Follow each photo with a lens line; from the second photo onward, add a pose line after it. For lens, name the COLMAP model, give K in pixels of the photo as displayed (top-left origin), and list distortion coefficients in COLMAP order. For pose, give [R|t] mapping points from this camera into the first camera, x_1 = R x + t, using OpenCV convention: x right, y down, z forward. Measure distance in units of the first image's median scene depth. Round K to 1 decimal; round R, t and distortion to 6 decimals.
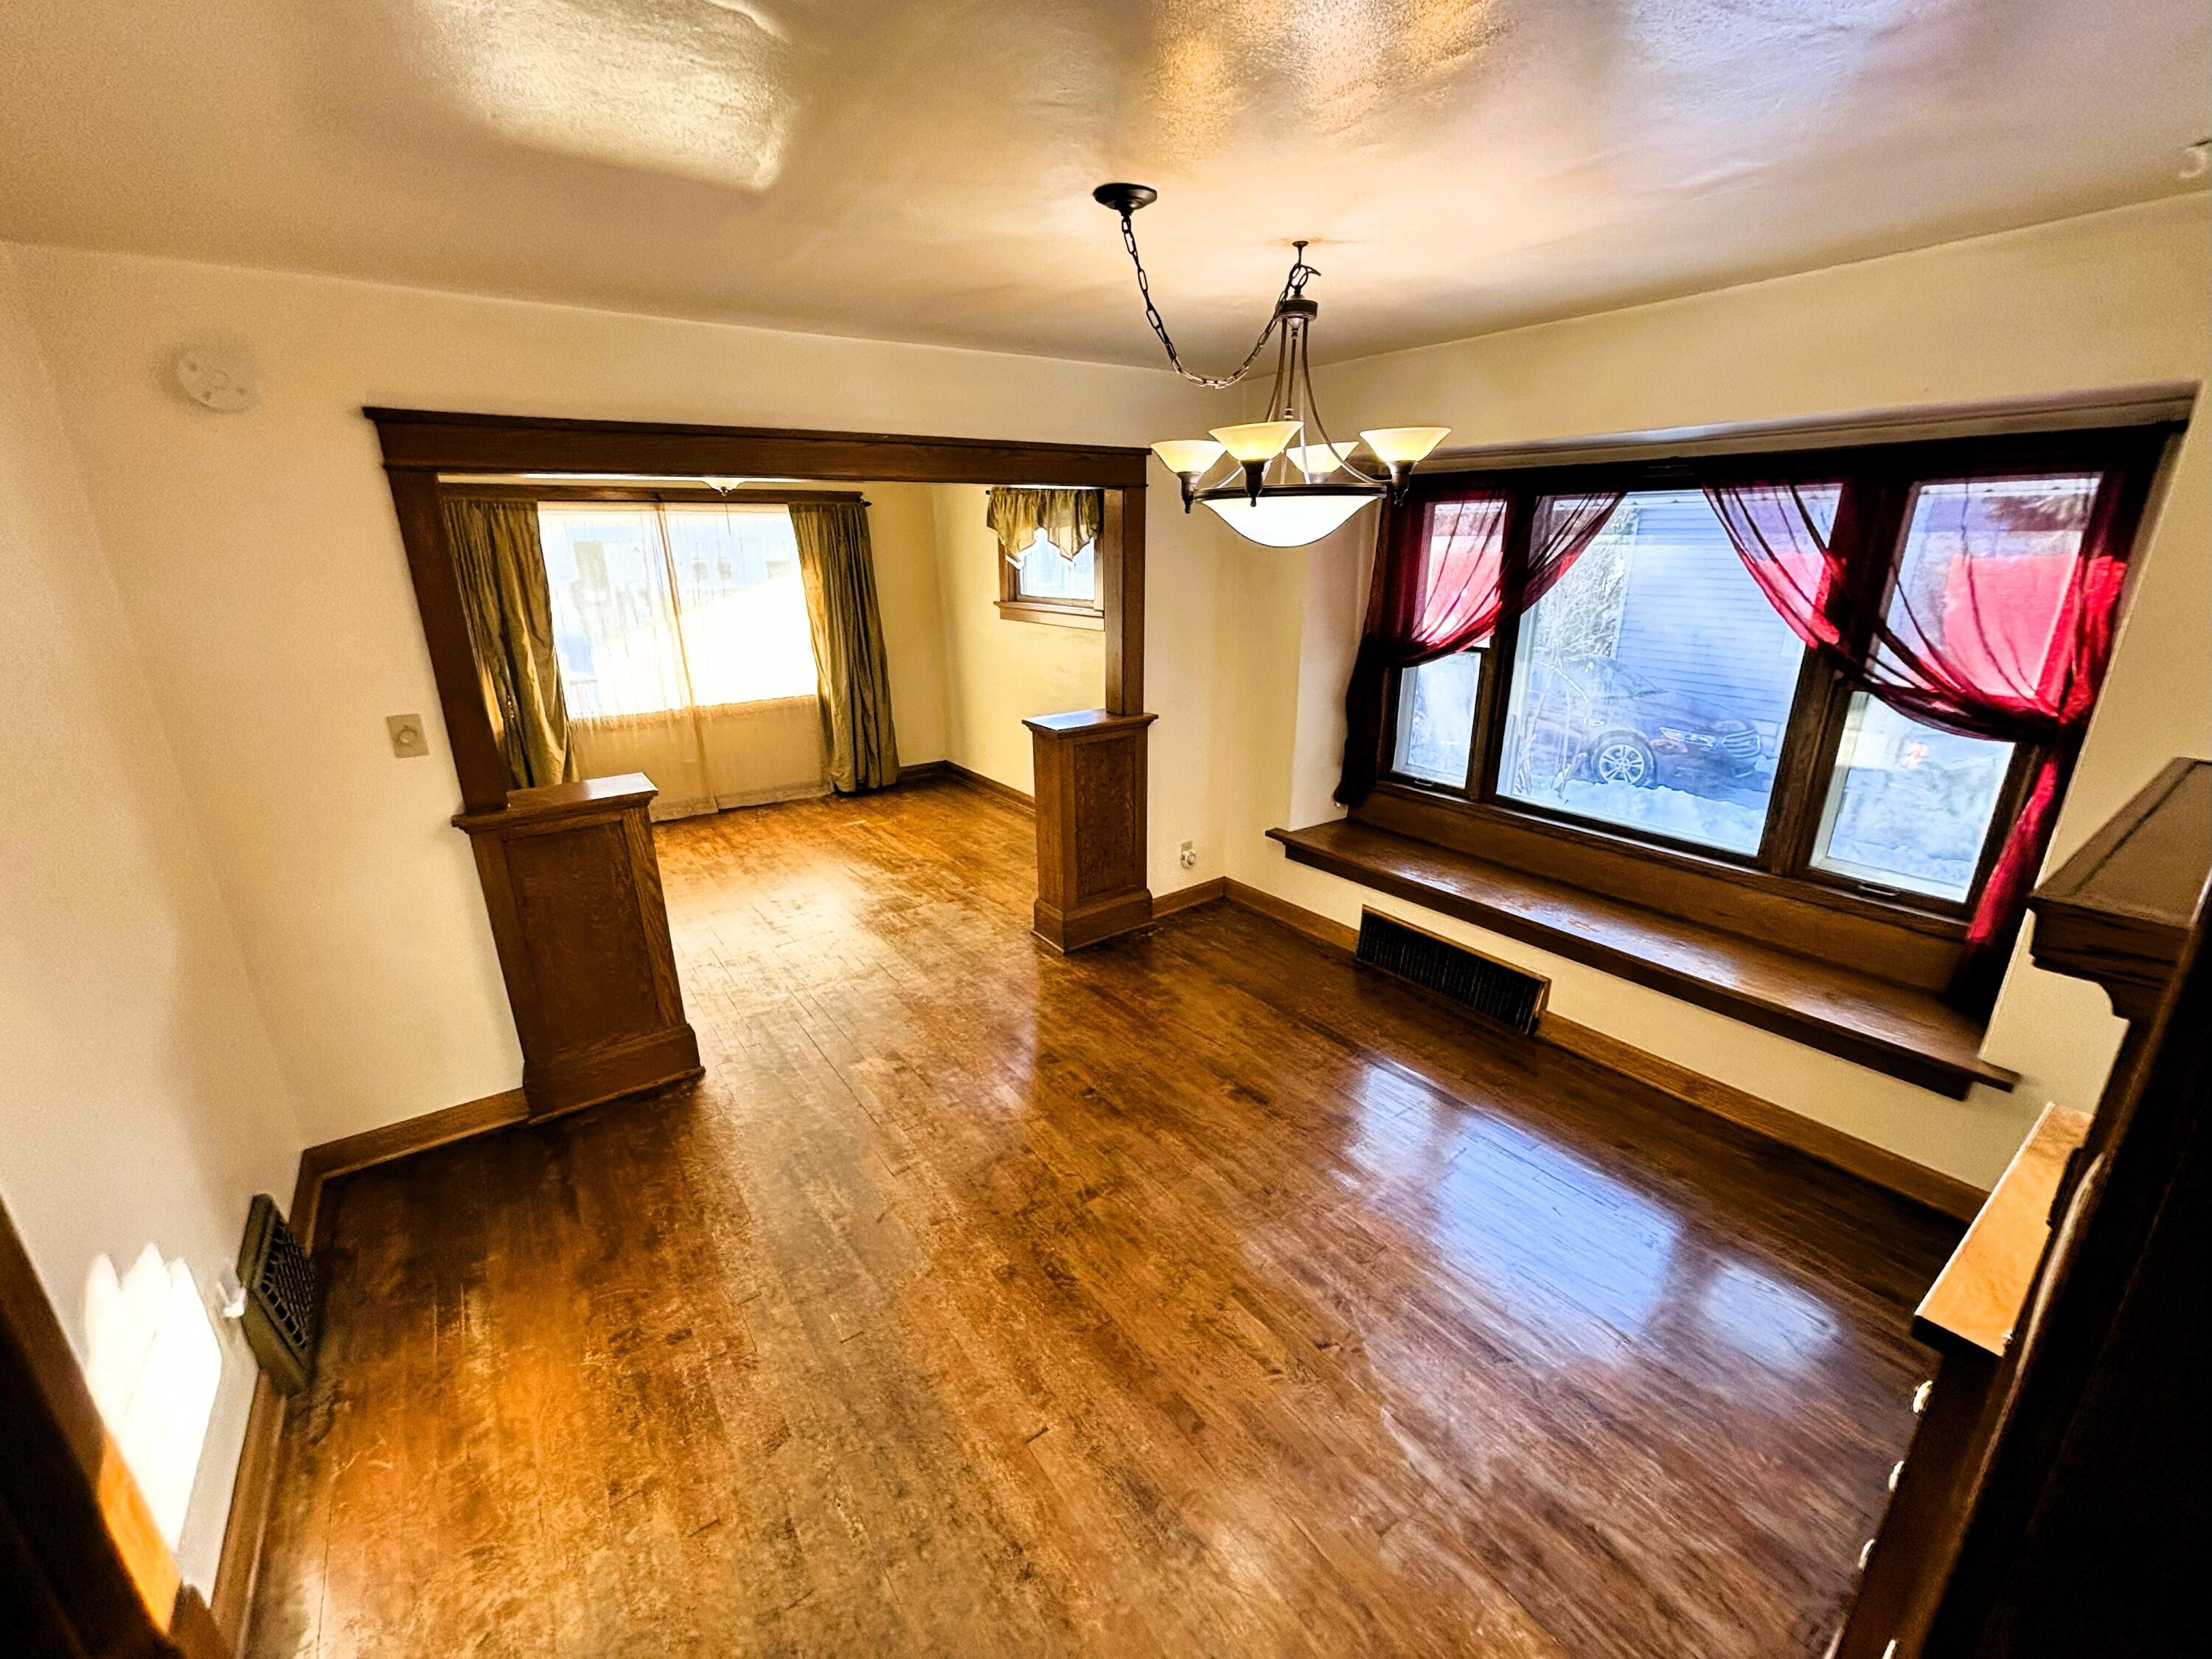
lens RADIAL K [[891.6, 0, 1109.7], [0, 891.6, 833.2], [0, 0, 1]] dist [-0.002403, 0.001289]
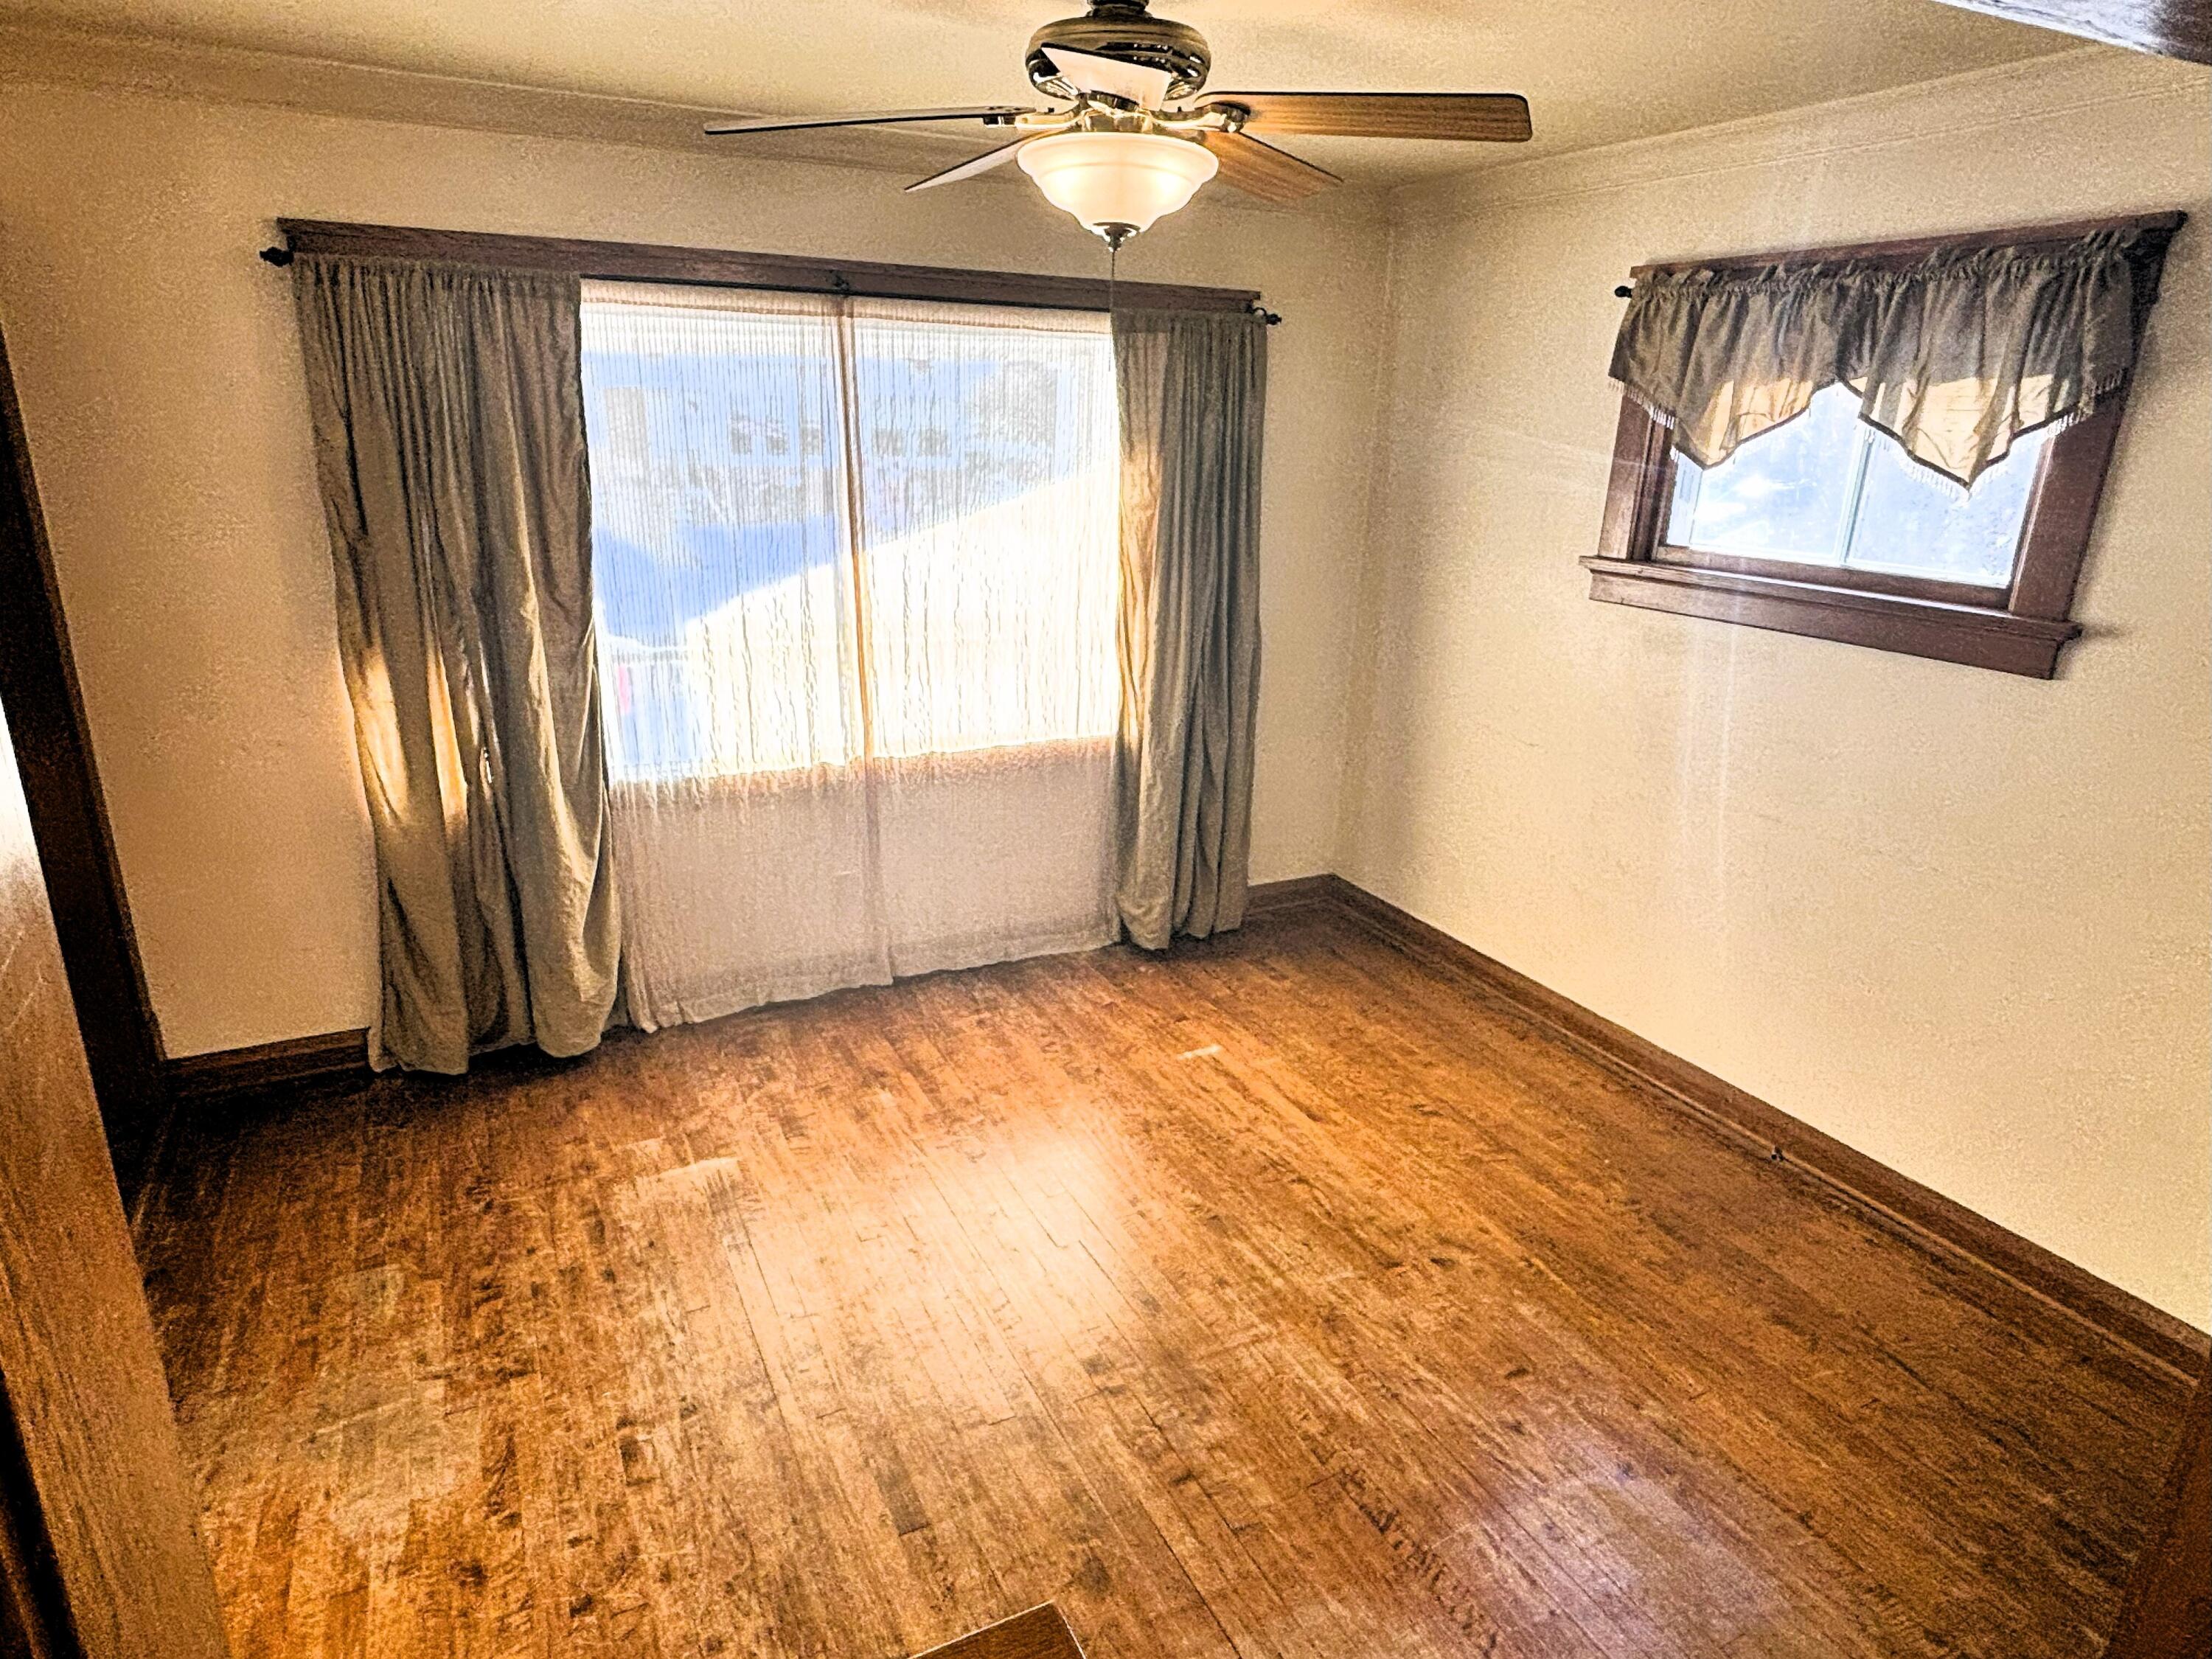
lens RADIAL K [[1264.3, 0, 1104.1], [0, 1264.3, 845.3], [0, 0, 1]] dist [-0.001210, -0.006841]
pose [[0.986881, 0.084343, -0.137666, -0.279510], [-0.082006, 0.996376, 0.022570, -0.133758], [0.139071, -0.010985, 0.990221, 0.419387]]
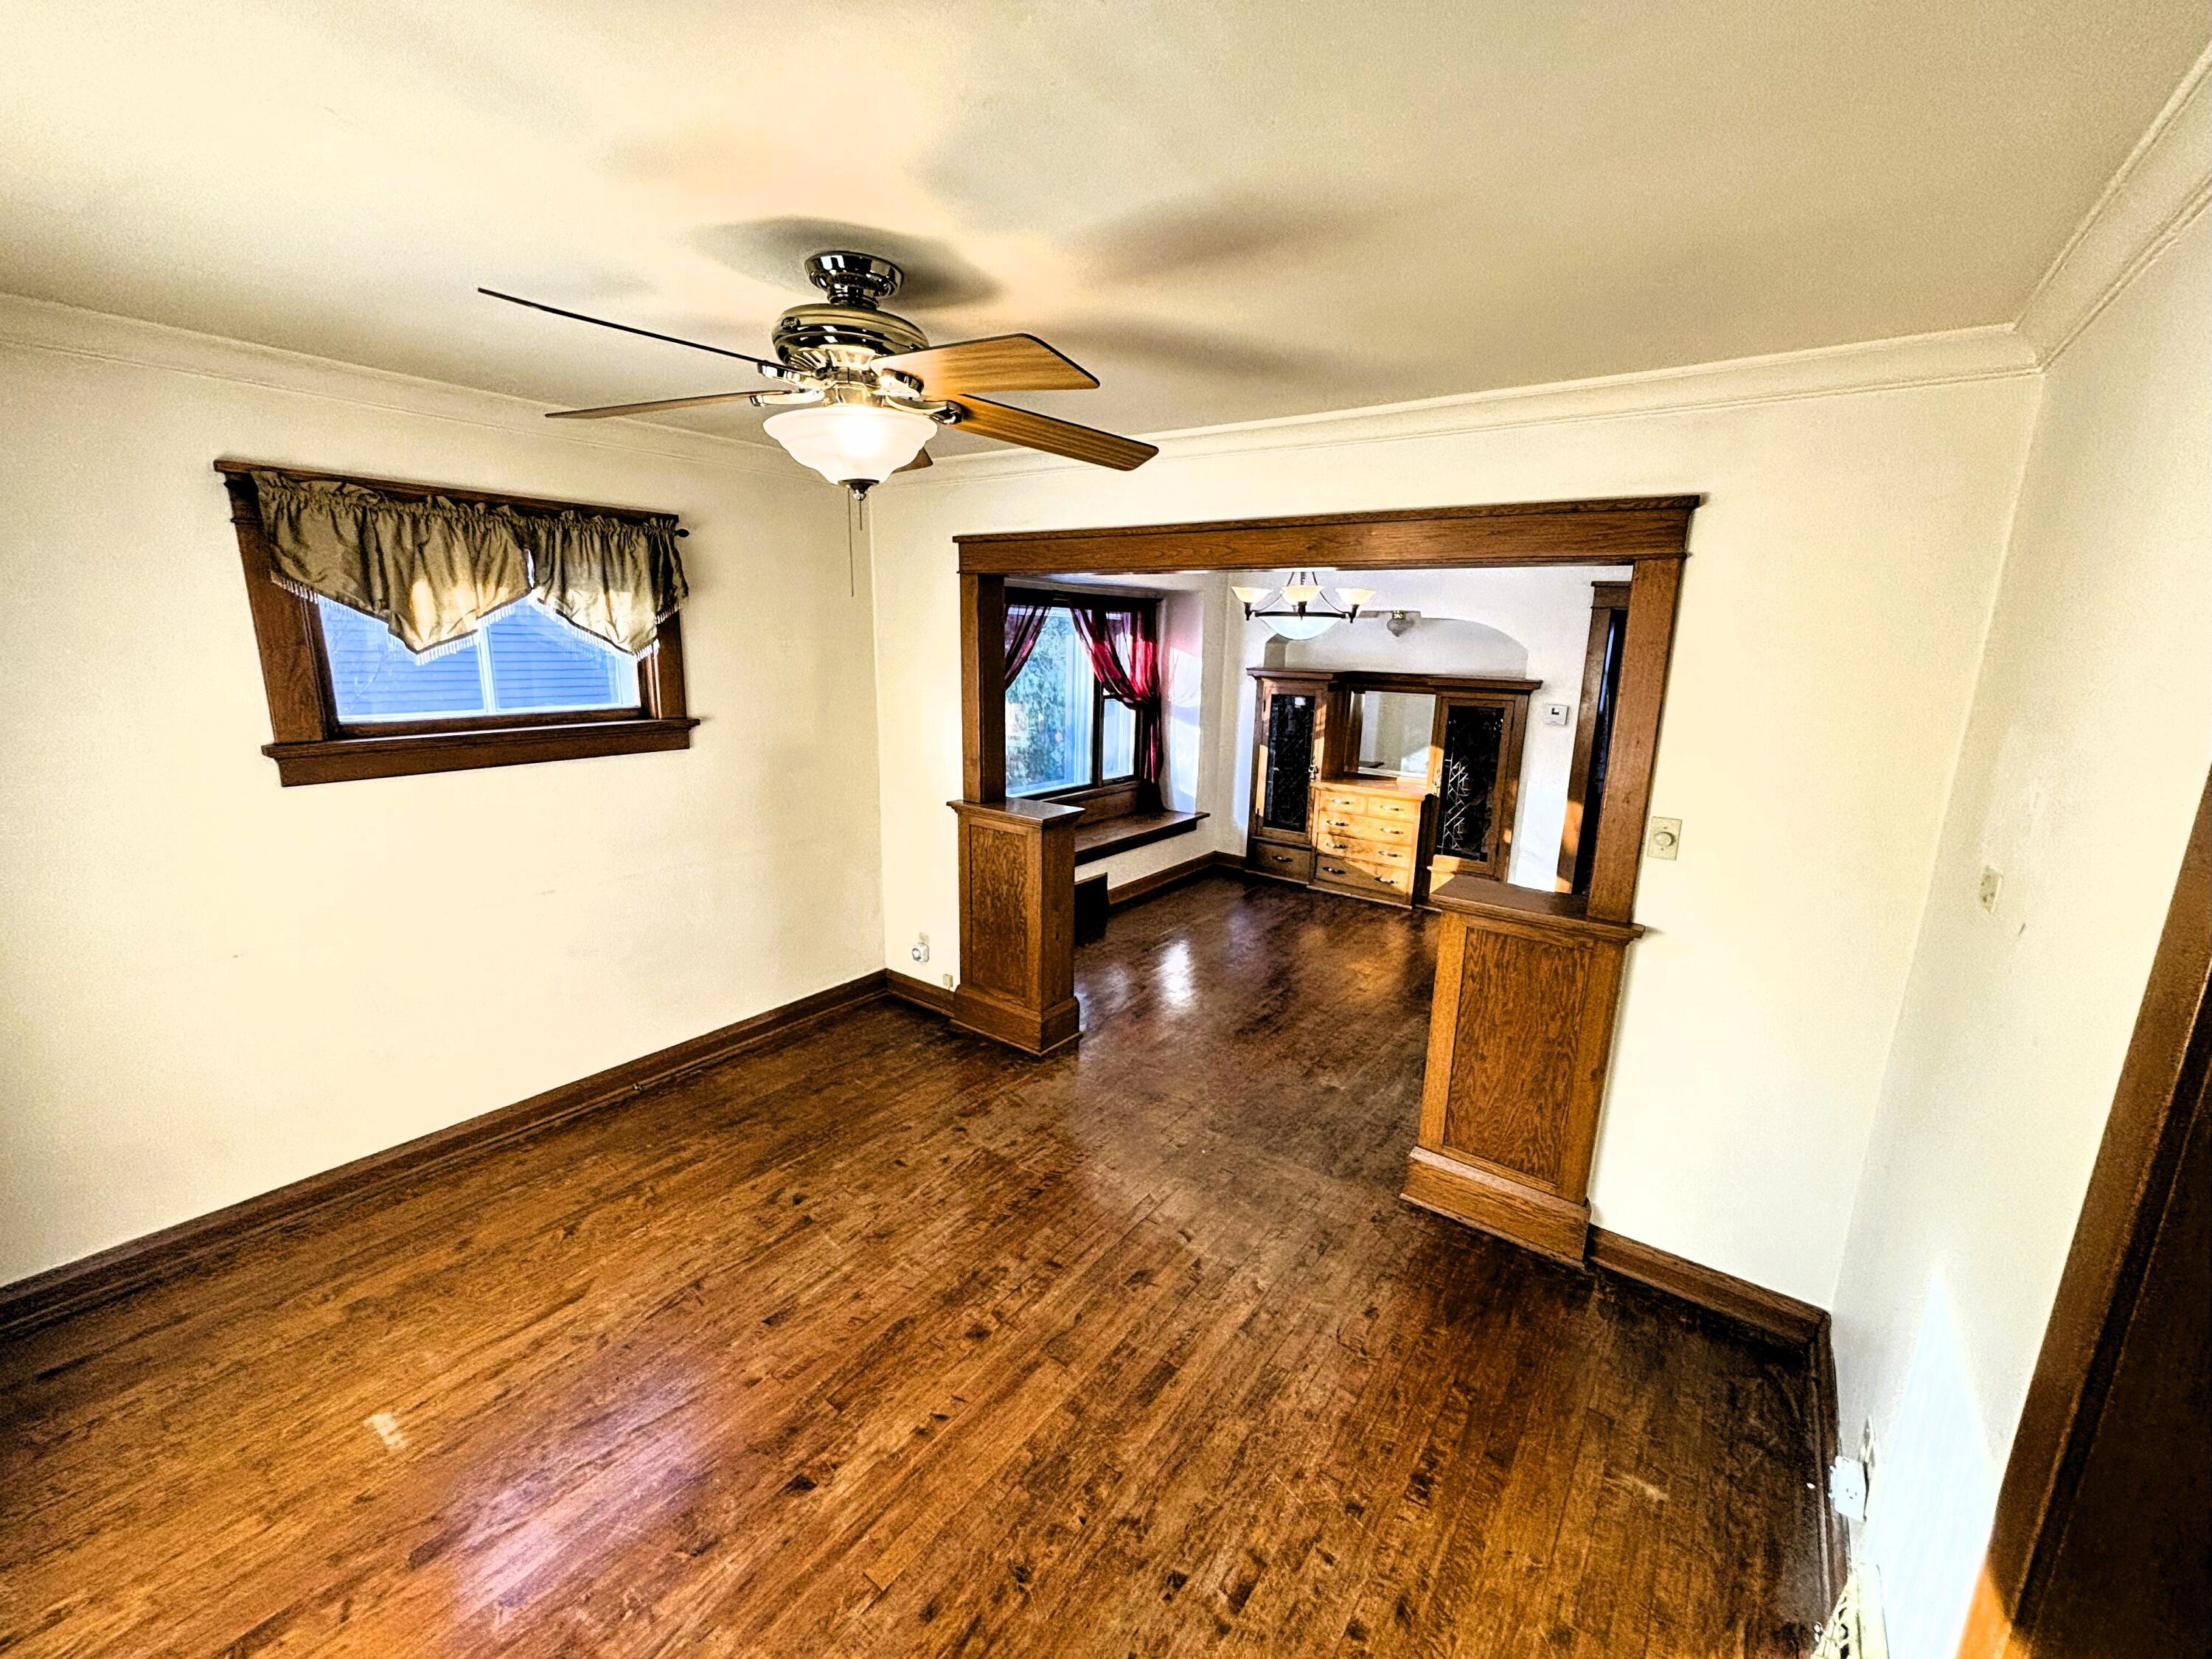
lens RADIAL K [[891.6, 0, 1099.2], [0, 891.6, 829.1], [0, 0, 1]] dist [-0.002403, 0.001289]
pose [[-0.294545, -0.205029, 0.933384, -0.689678], [0.280298, 0.915220, 0.289492, -0.262222], [-0.913606, 0.346894, -0.212104, 0.818730]]
